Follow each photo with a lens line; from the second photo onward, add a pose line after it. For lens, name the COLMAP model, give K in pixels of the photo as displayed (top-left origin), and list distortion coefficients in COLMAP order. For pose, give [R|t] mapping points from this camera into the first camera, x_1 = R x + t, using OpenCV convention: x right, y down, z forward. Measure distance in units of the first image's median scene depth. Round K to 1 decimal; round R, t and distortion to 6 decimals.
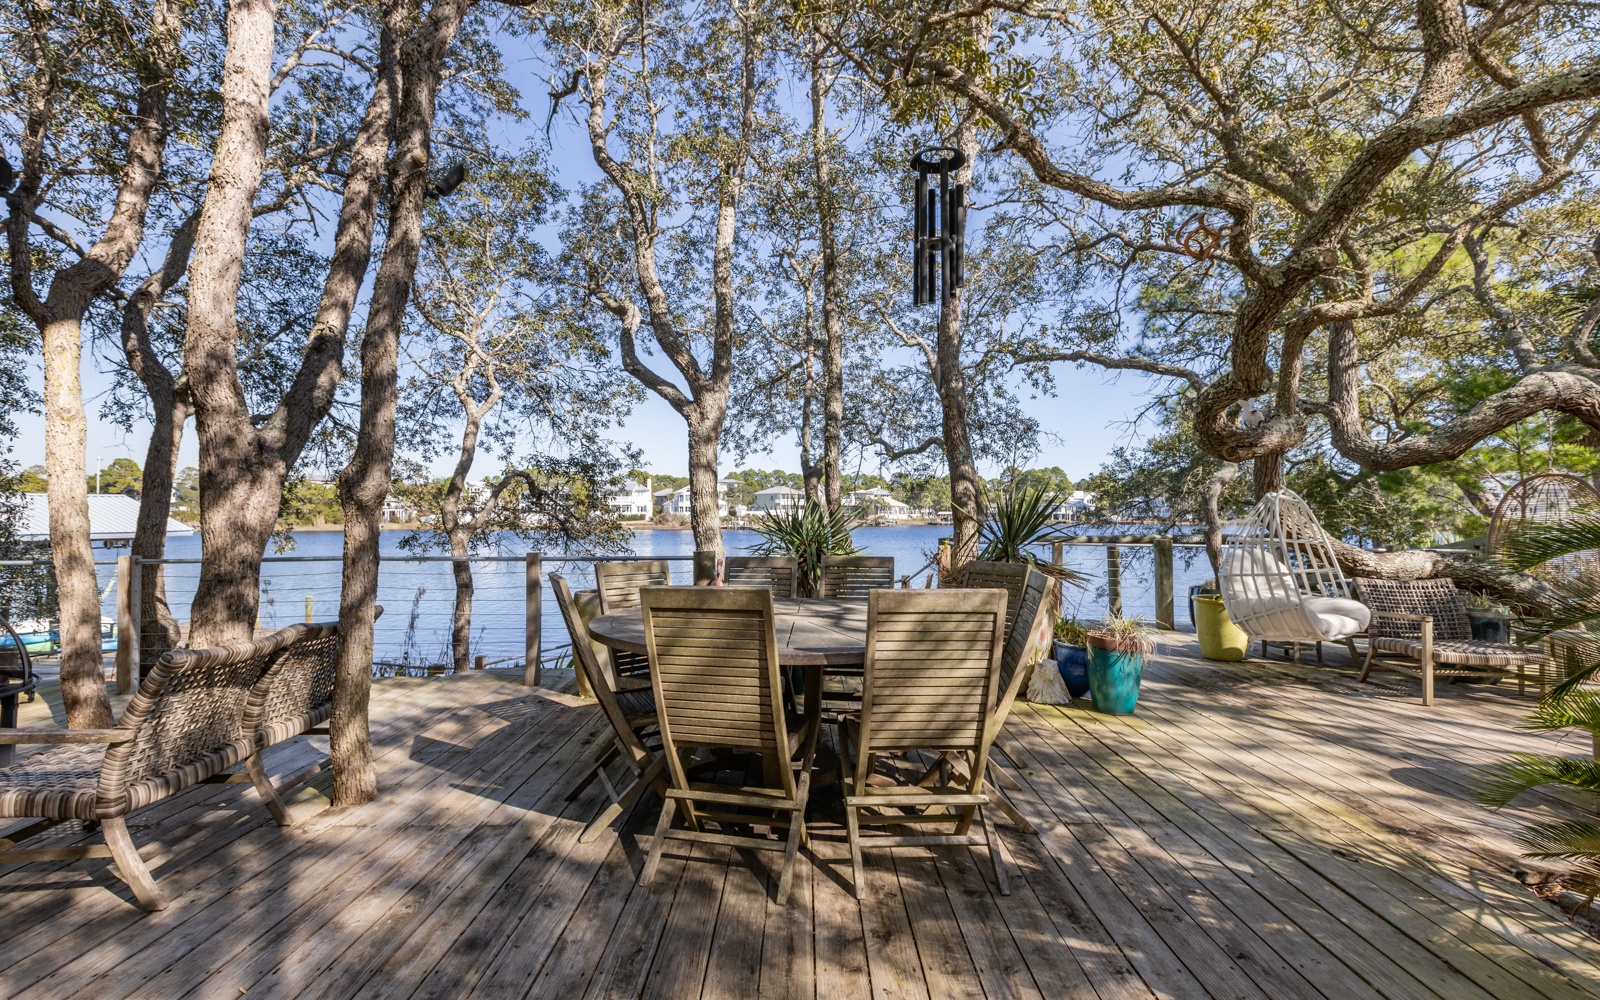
lens RADIAL K [[740.6, 0, 794.9], [0, 740.6, 474.3], [0, 0, 1]] dist [0.003756, 0.000730]
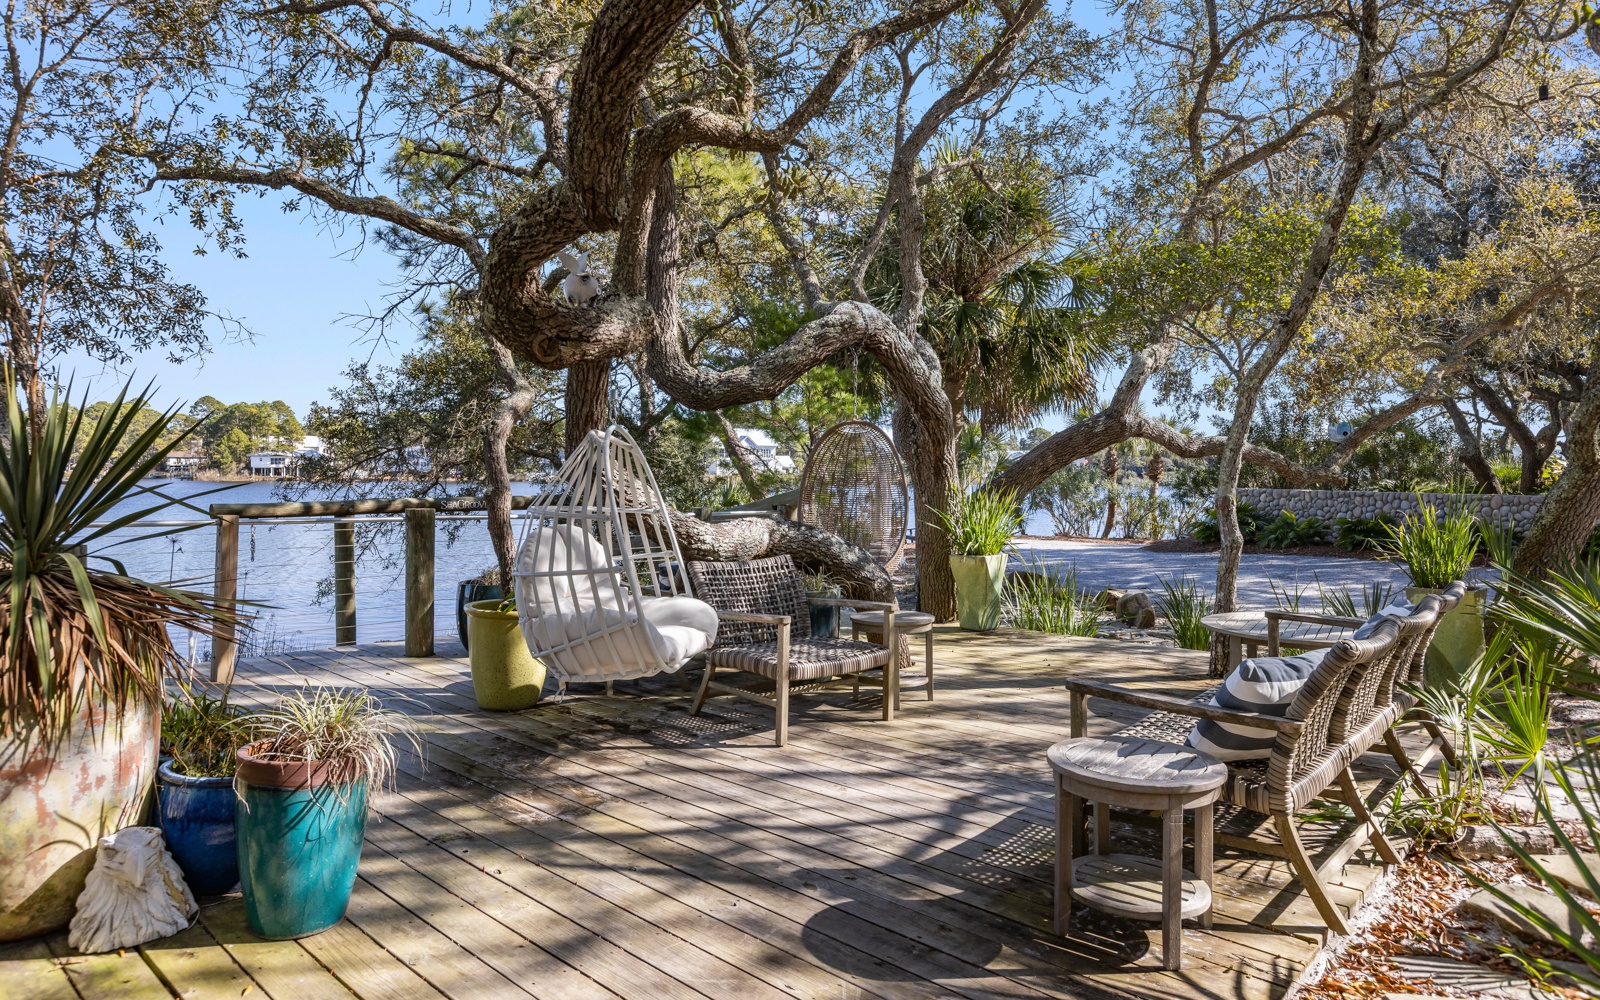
lens RADIAL K [[961.0, 0, 777.0], [0, 961.0, 472.7], [0, 0, 1]] dist [0.004894, 0.000746]
pose [[0.686568, 0.000768, 0.727065, 0.146199], [-0.043175, 0.998278, 0.039716, 0.017794], [-0.725782, -0.058658, 0.685419, 0.292291]]
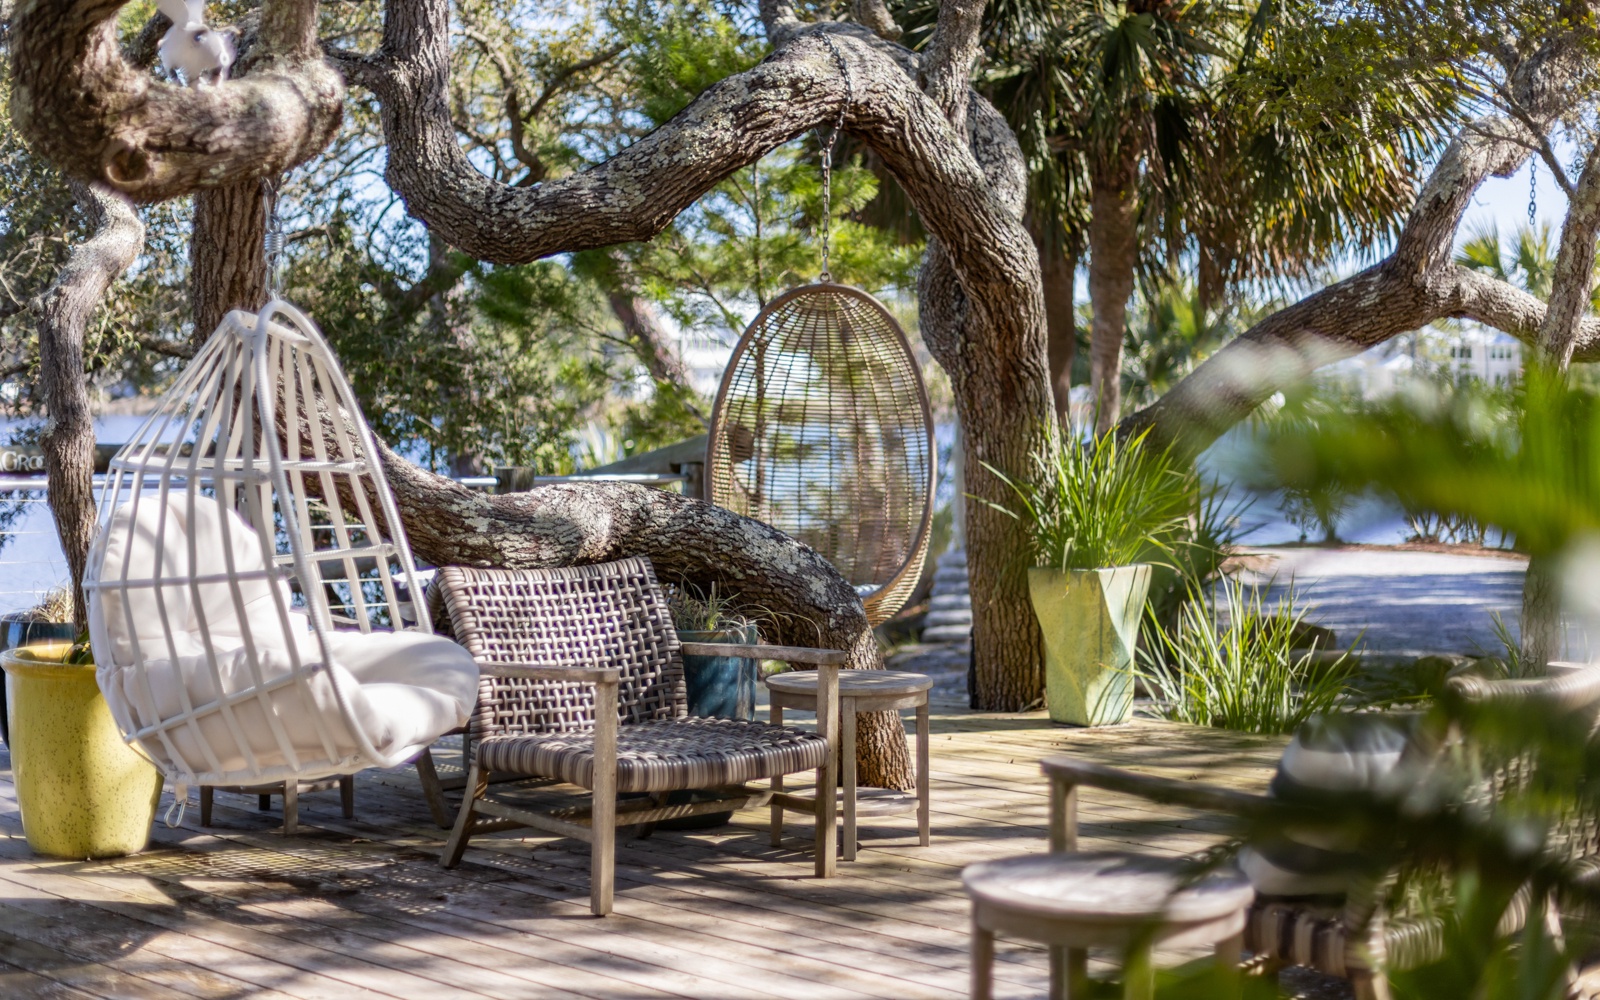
lens RADIAL K [[2332.5, 0, 765.9], [0, 2332.5, 457.7], [0, 0, 1]] dist [-0.014256, -0.002346]
pose [[0.695201, -0.019015, 0.718564, 0.074151], [-0.042785, 0.996783, 0.067771, 0.008171], [-0.717541, -0.077858, 0.692151, 0.129489]]
